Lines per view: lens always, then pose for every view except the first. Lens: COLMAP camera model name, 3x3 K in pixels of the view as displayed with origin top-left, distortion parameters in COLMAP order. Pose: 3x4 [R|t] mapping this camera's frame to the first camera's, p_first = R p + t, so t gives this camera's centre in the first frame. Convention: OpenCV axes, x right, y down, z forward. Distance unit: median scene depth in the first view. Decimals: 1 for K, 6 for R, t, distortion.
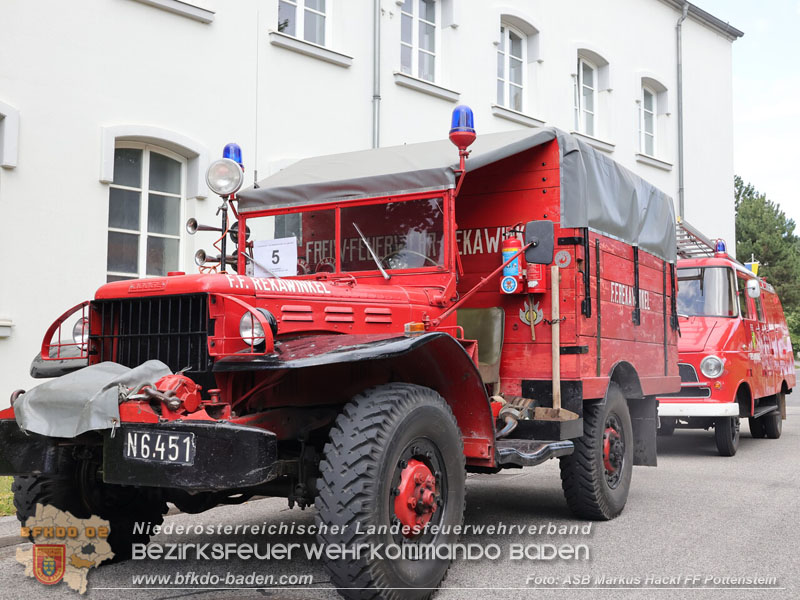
lens RADIAL K [[868.0, 0, 398.3], [0, 868.0, 302.5], [0, 0, 1]] dist [-0.043334, 0.000000]
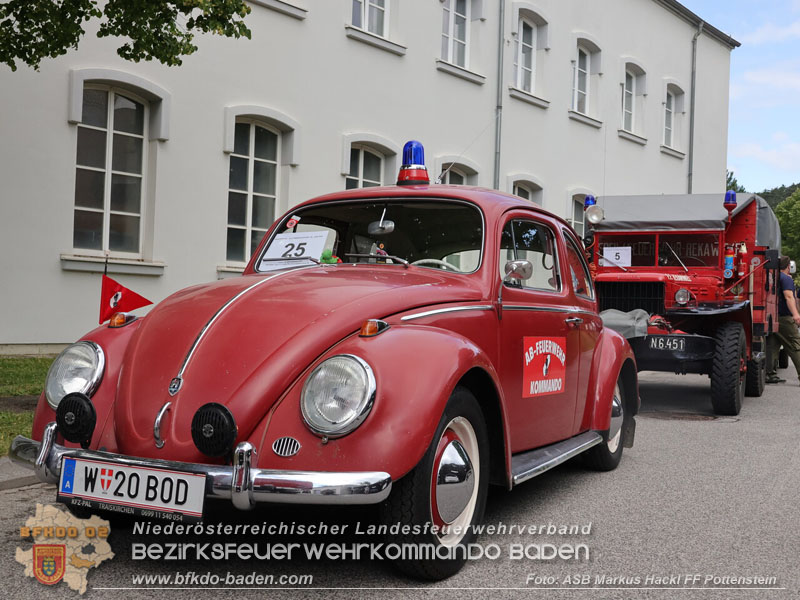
lens RADIAL K [[868.0, 0, 401.8], [0, 868.0, 301.4], [0, 0, 1]] dist [-0.043334, 0.000000]
pose [[0.996441, 0.024984, 0.080507, -0.243639], [-0.029969, 0.997668, 0.061330, -0.017642], [-0.078787, -0.063525, 0.994865, -0.284077]]
